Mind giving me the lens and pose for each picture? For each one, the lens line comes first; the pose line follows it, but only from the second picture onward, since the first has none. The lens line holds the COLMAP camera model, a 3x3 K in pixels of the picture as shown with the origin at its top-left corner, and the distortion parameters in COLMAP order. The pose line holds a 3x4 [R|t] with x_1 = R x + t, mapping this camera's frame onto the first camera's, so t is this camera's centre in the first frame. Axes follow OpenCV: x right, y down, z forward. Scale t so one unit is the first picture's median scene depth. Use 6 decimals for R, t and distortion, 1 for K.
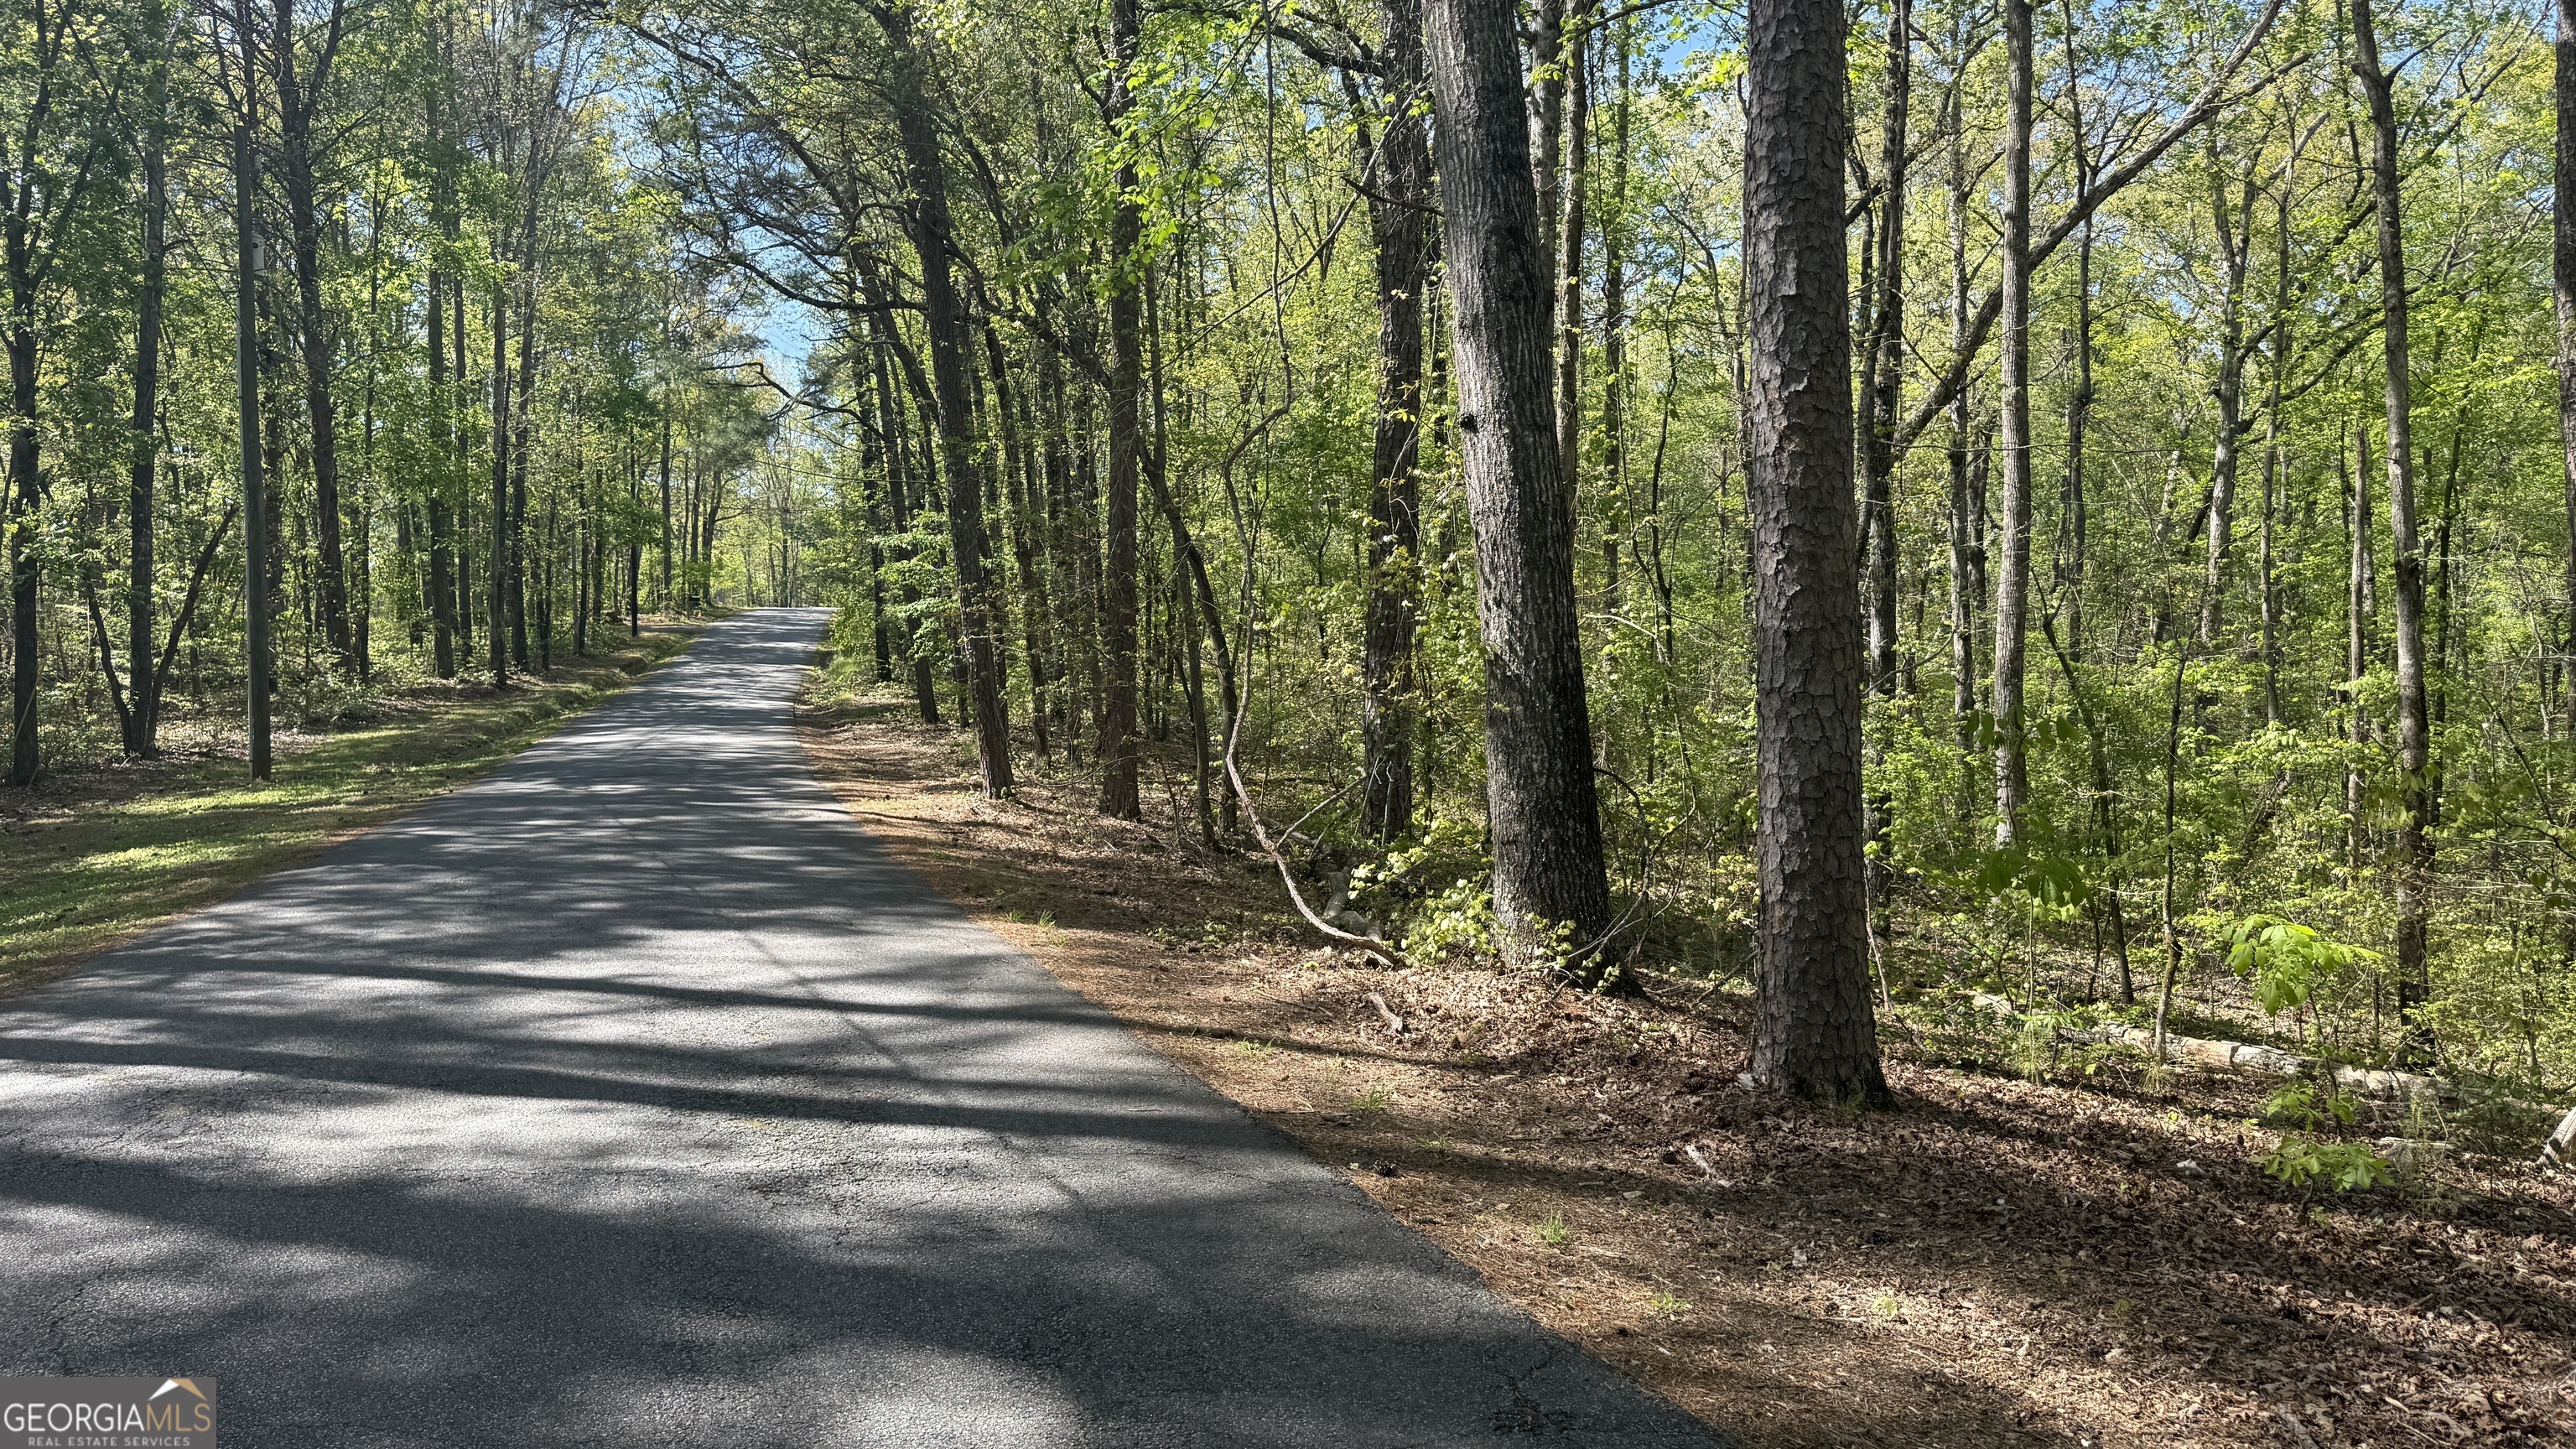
lens RADIAL K [[1825.8, 0, 1287.1], [0, 1825.8, 732.8], [0, 0, 1]] dist [0.065065, 0.000547]
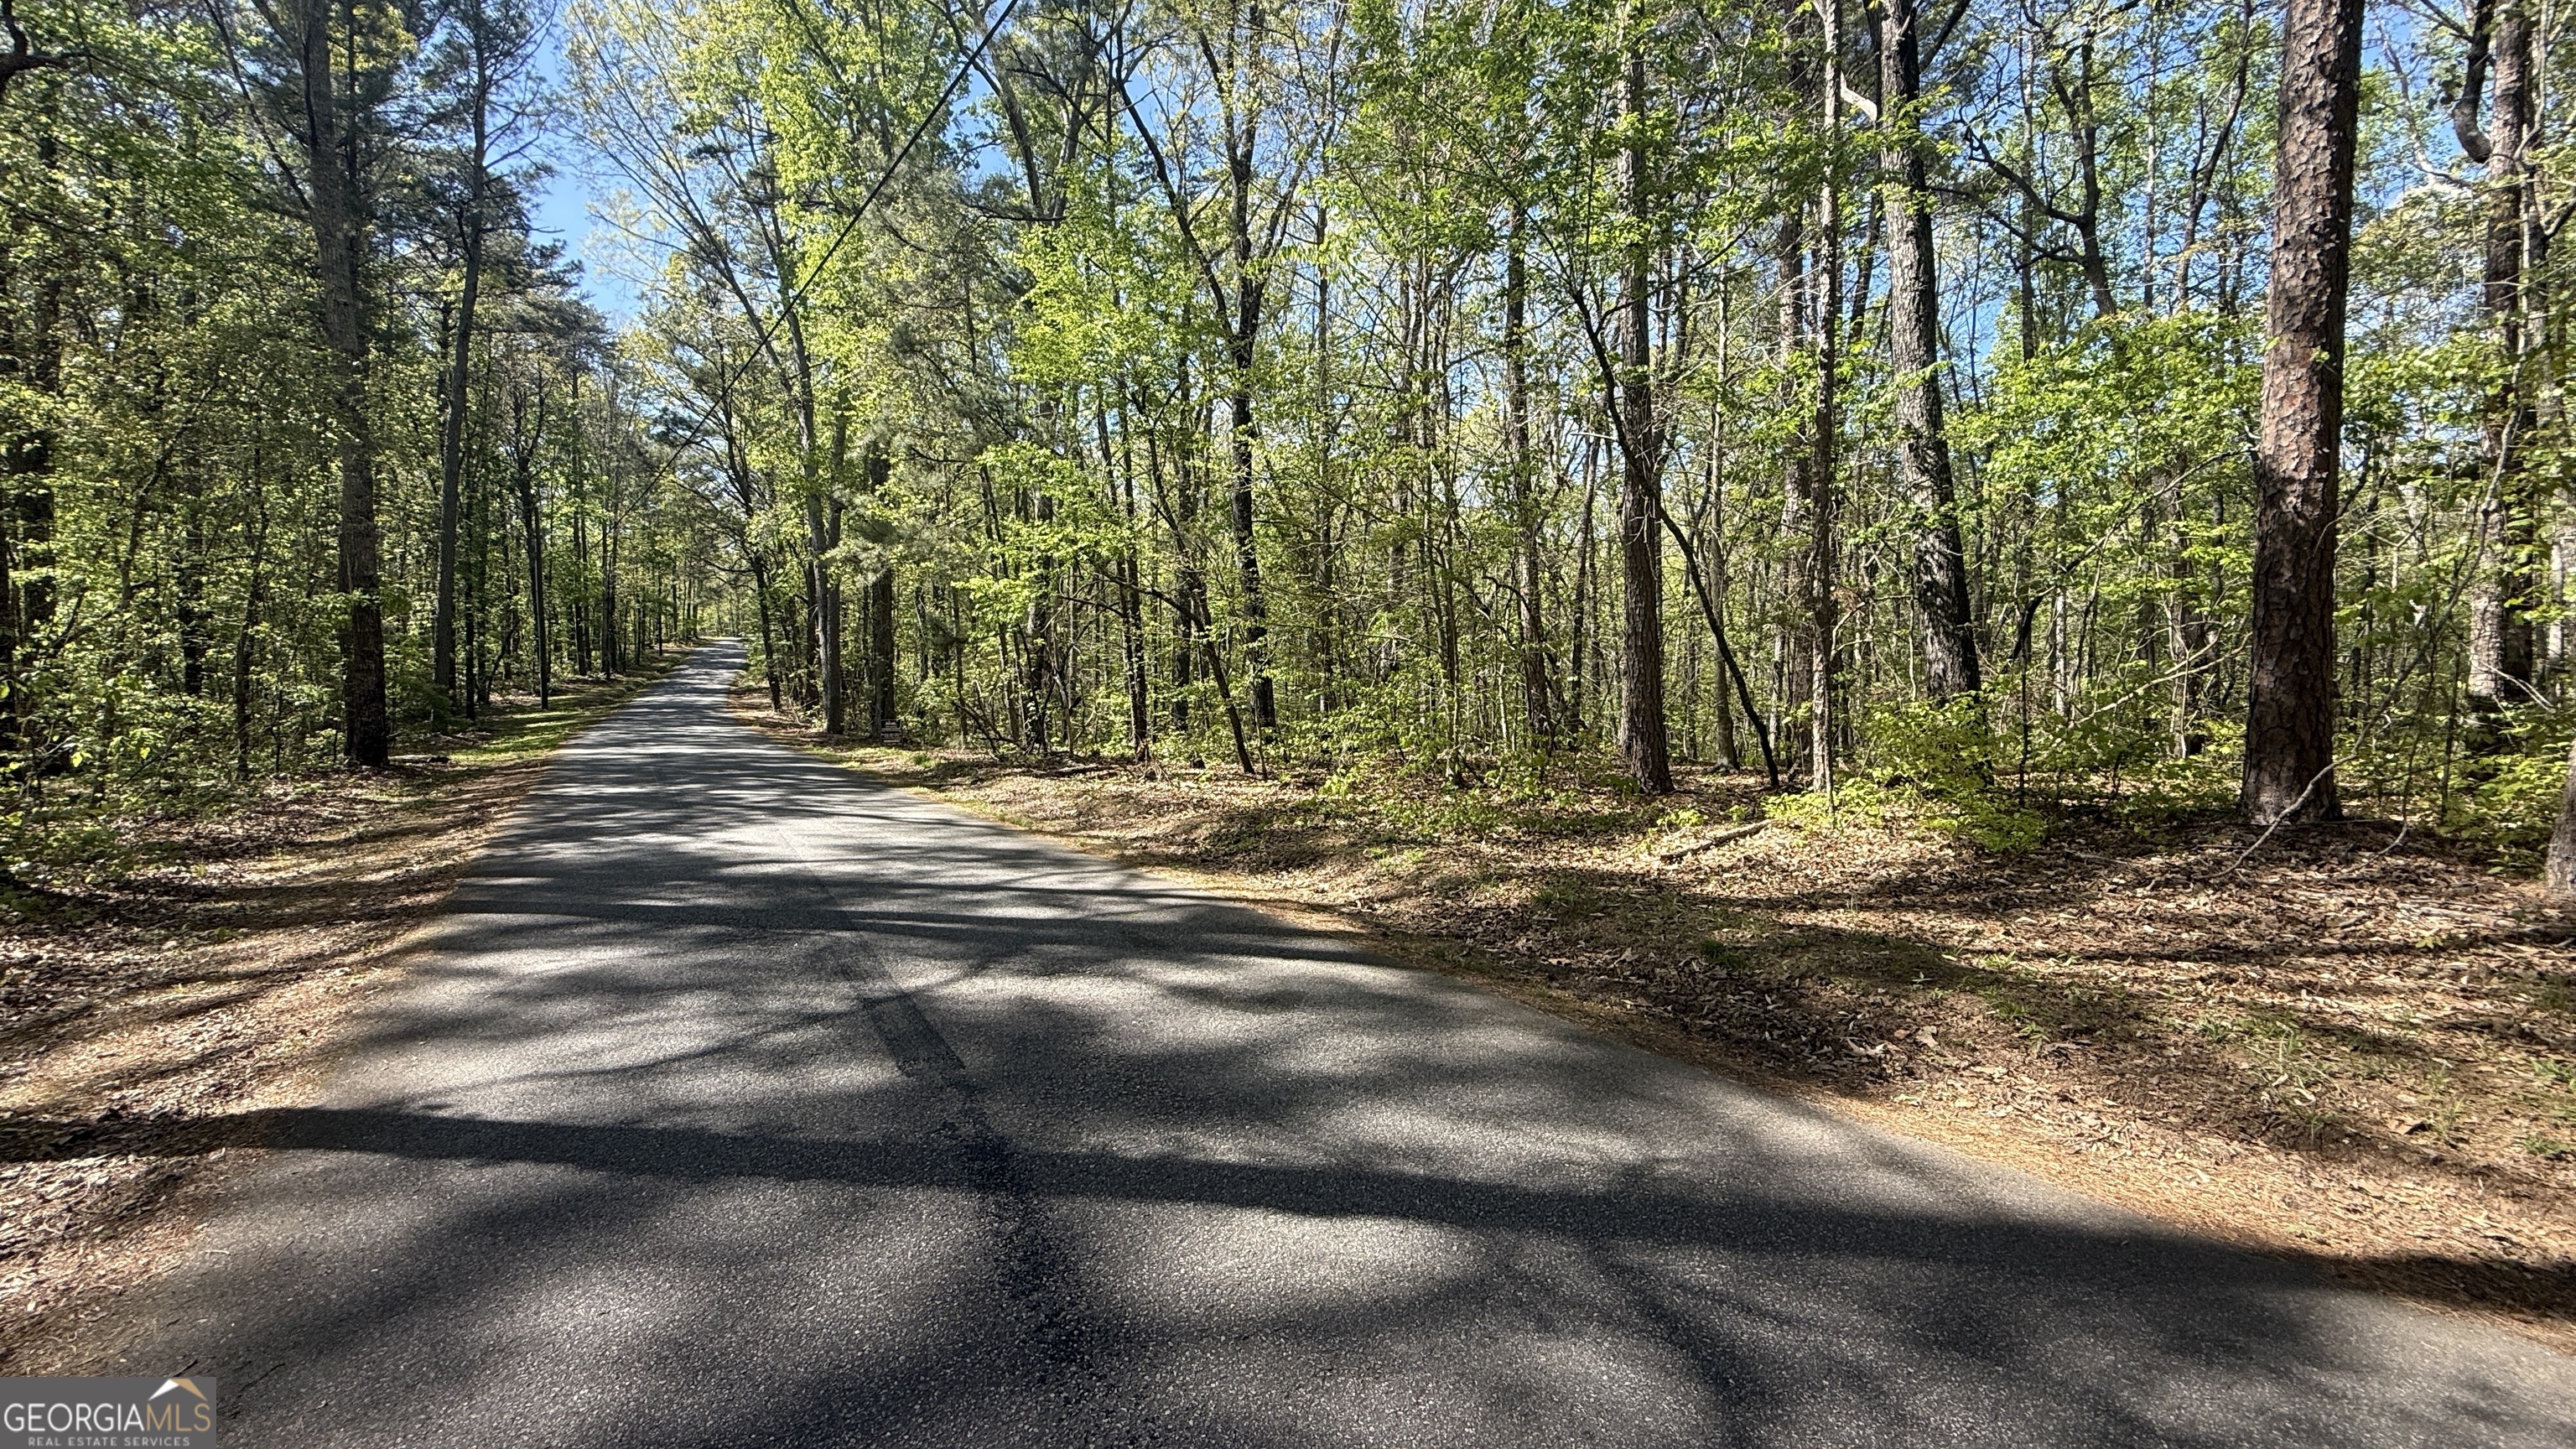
lens RADIAL K [[1014.8, 0, 1290.0], [0, 1014.8, 715.9], [0, 0, 1]] dist [-0.000061, -0.000083]
pose [[0.975126, -0.009186, 0.221463, 0.173488], [0.004836, 0.999785, 0.020175, 0.001784], [-0.221601, -0.018602, 0.974960, -0.549451]]
